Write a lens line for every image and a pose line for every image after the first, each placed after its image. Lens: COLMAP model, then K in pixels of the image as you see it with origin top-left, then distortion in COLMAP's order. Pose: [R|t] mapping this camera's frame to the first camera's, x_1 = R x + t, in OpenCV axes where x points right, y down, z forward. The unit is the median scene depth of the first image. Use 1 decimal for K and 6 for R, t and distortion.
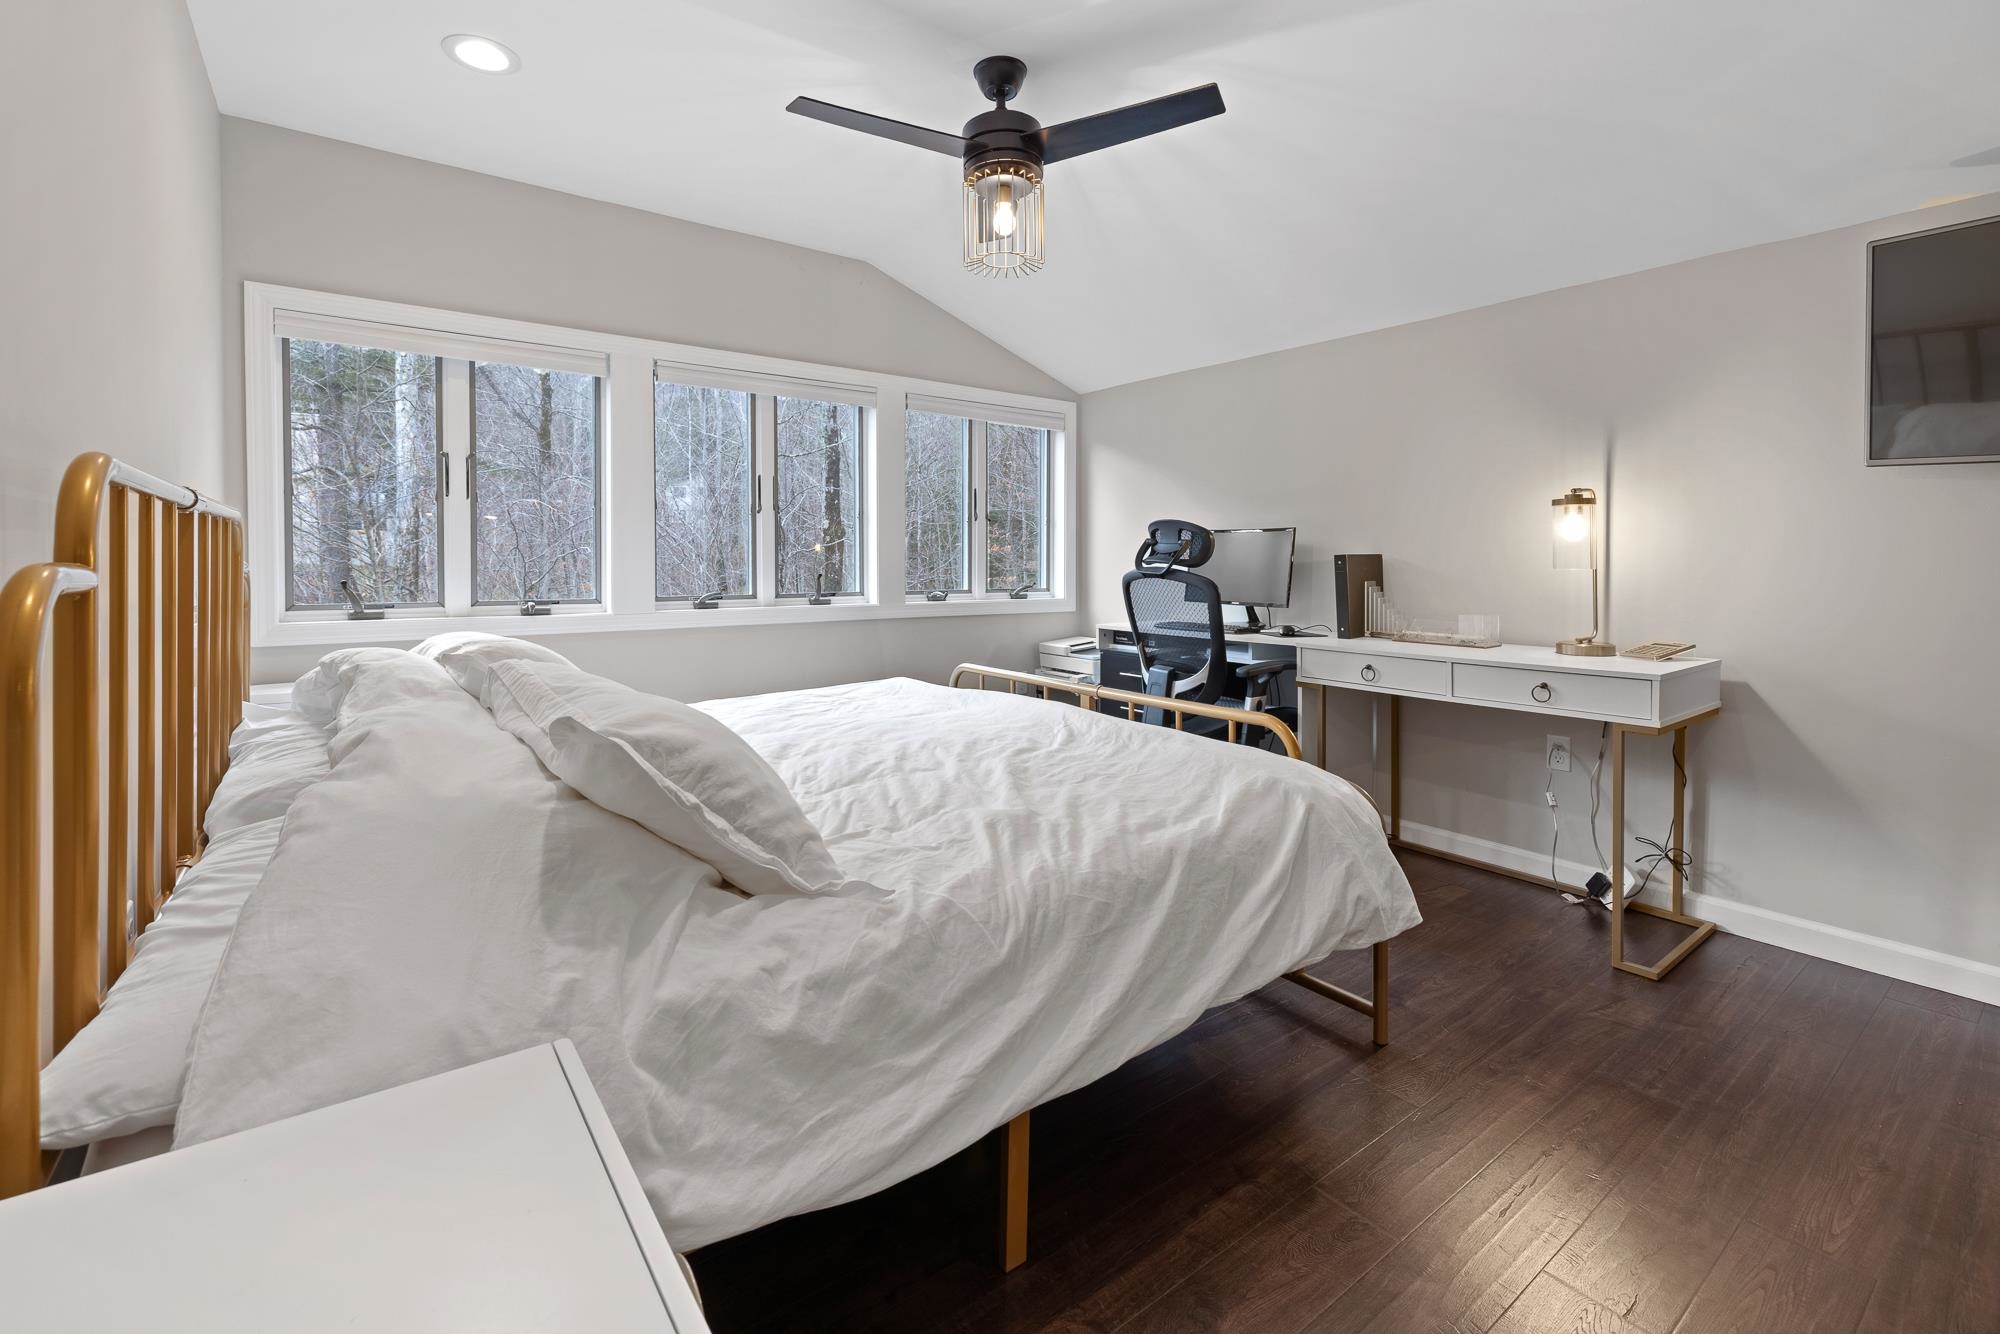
lens RADIAL K [[876.6, 0, 1000.6], [0, 876.6, 569.2], [0, 0, 1]] dist [-0.000356, -0.000097]
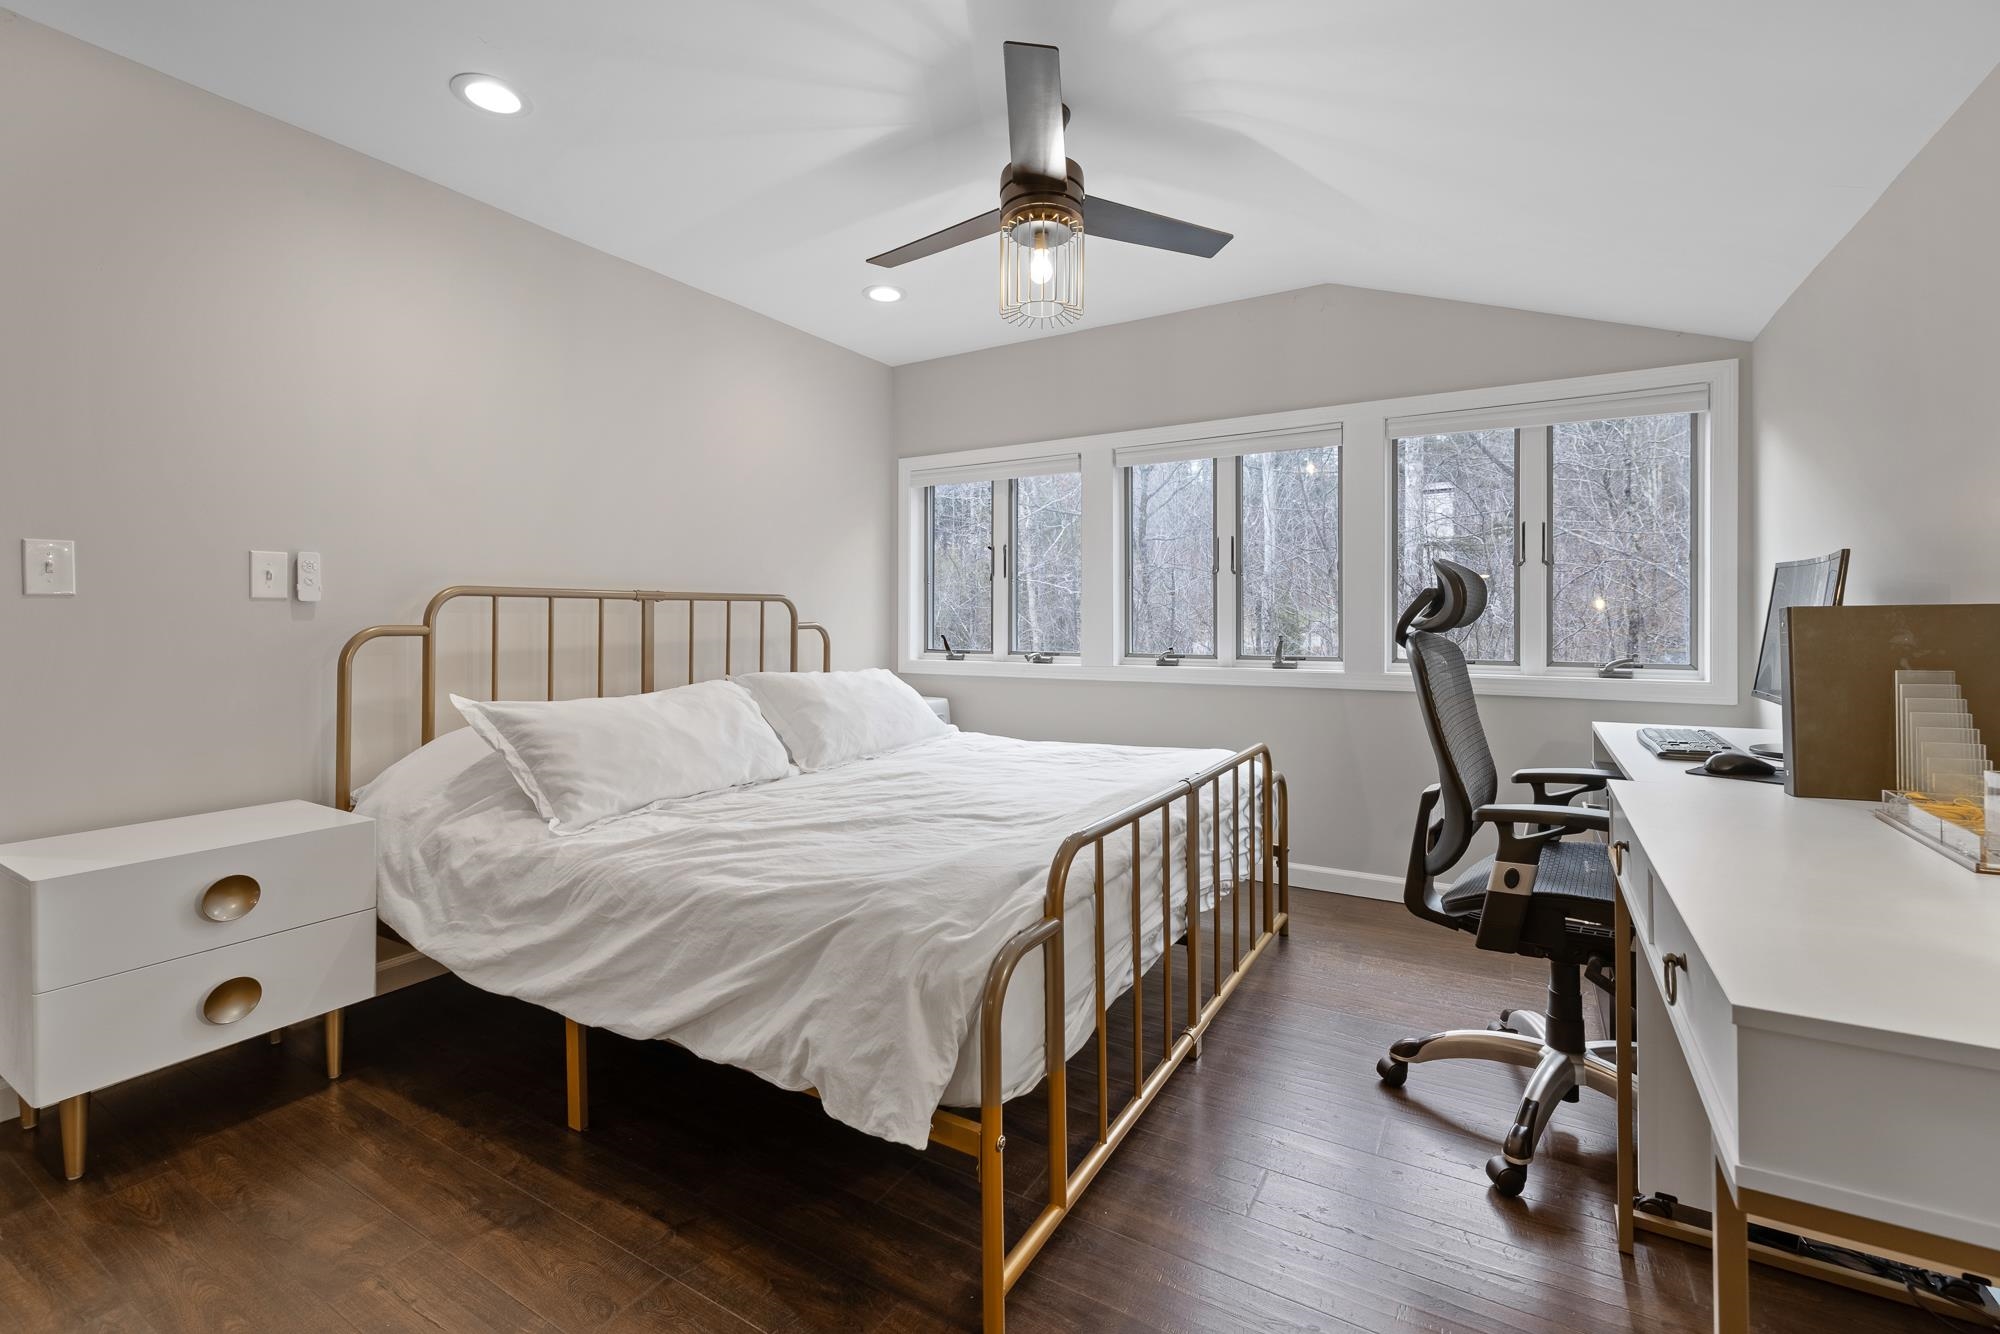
lens RADIAL K [[862.0, 0, 995.2], [0, 862.0, 614.6], [0, 0, 1]] dist [0.000205, -0.000008]
pose [[0.381152, -0.007647, -0.924481, 1.318537], [-0.007229, 0.999911, -0.011252, -0.010827], [0.924484, 0.010971, 0.381063, 0.926796]]
